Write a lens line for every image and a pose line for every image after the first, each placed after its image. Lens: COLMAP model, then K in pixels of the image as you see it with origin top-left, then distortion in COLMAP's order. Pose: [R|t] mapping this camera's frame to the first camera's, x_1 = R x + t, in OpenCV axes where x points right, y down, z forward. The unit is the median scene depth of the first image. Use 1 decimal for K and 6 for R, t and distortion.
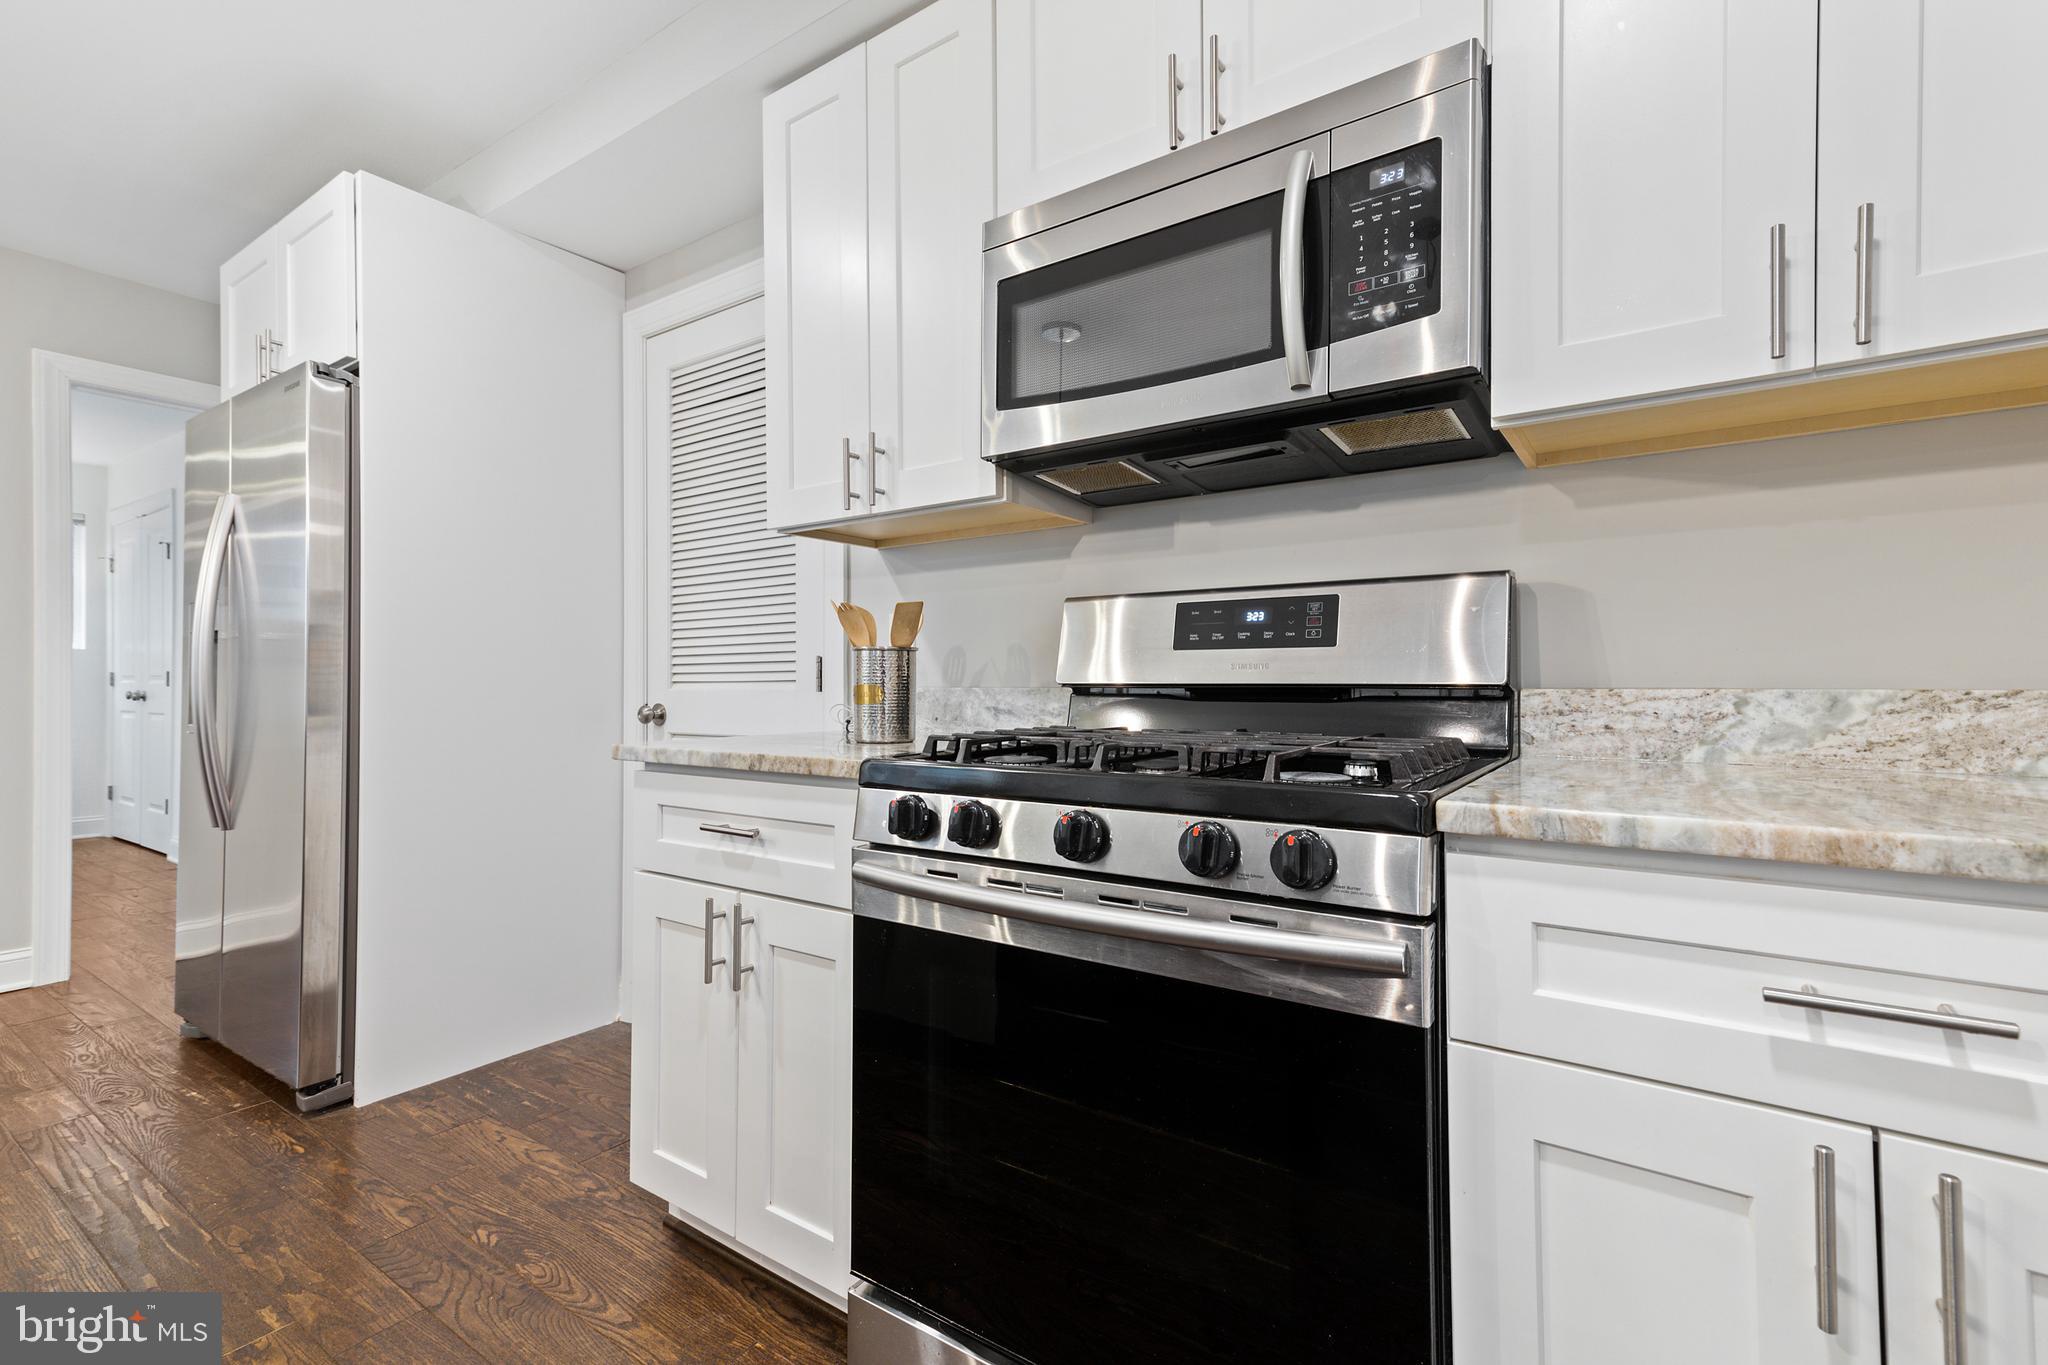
lens RADIAL K [[909.4, 0, 1024.0], [0, 909.4, 682.5], [0, 0, 1]] dist [-0.001504, 0.000273]
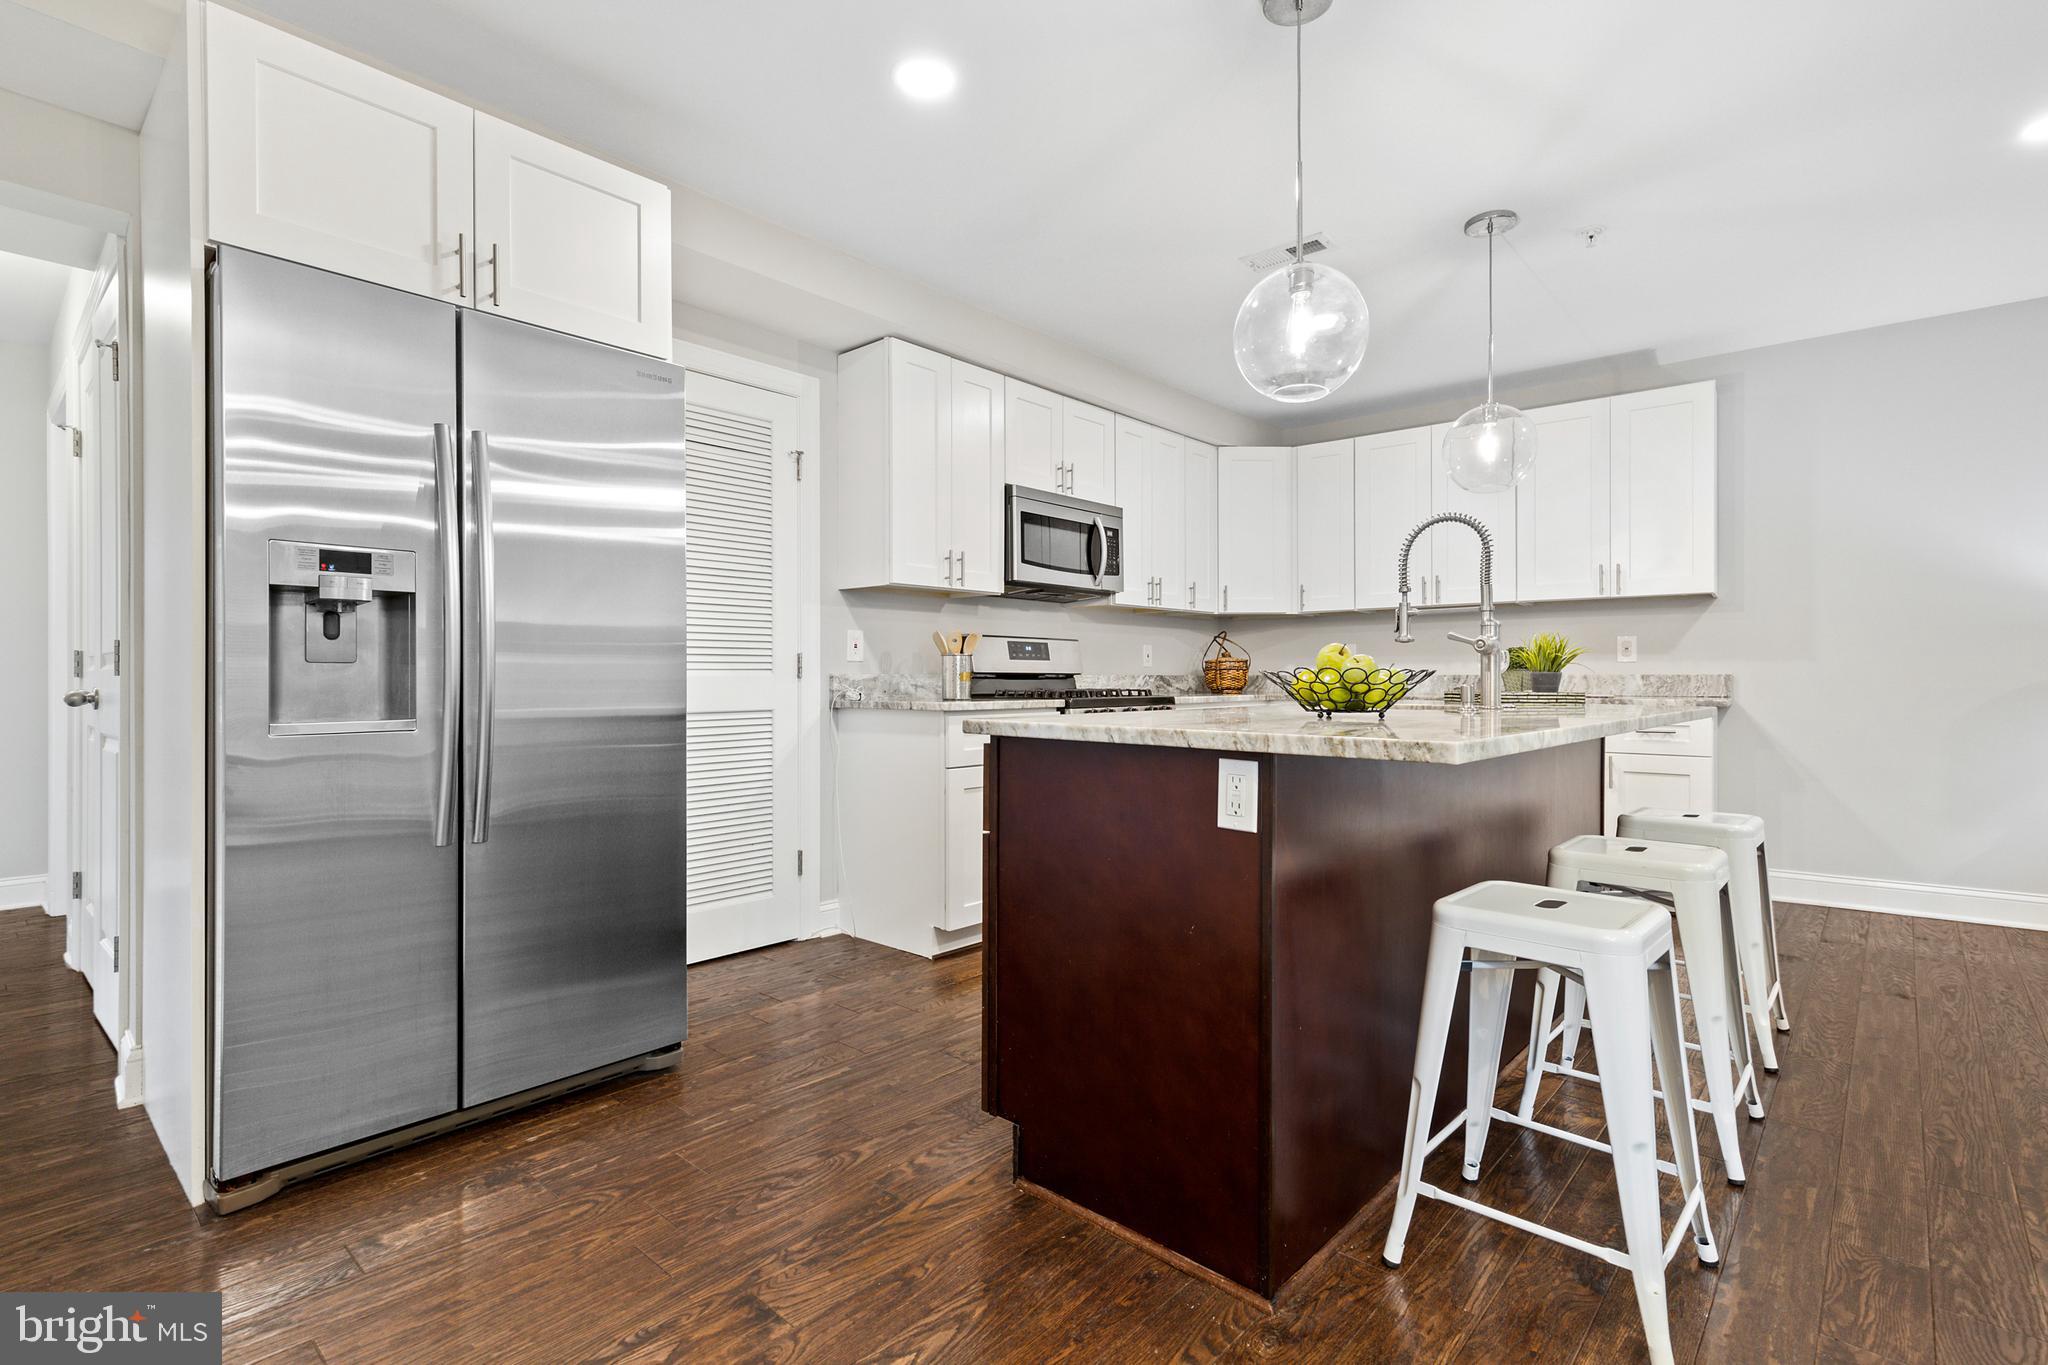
lens RADIAL K [[909.4, 0, 1024.0], [0, 909.4, 682.5], [0, 0, 1]] dist [-0.001504, 0.000273]
pose [[0.160490, -0.003455, 0.987031, -2.876768], [-0.001077, 0.999993, 0.003675, 0.023353], [-0.987037, -0.001653, 0.160485, 0.676815]]
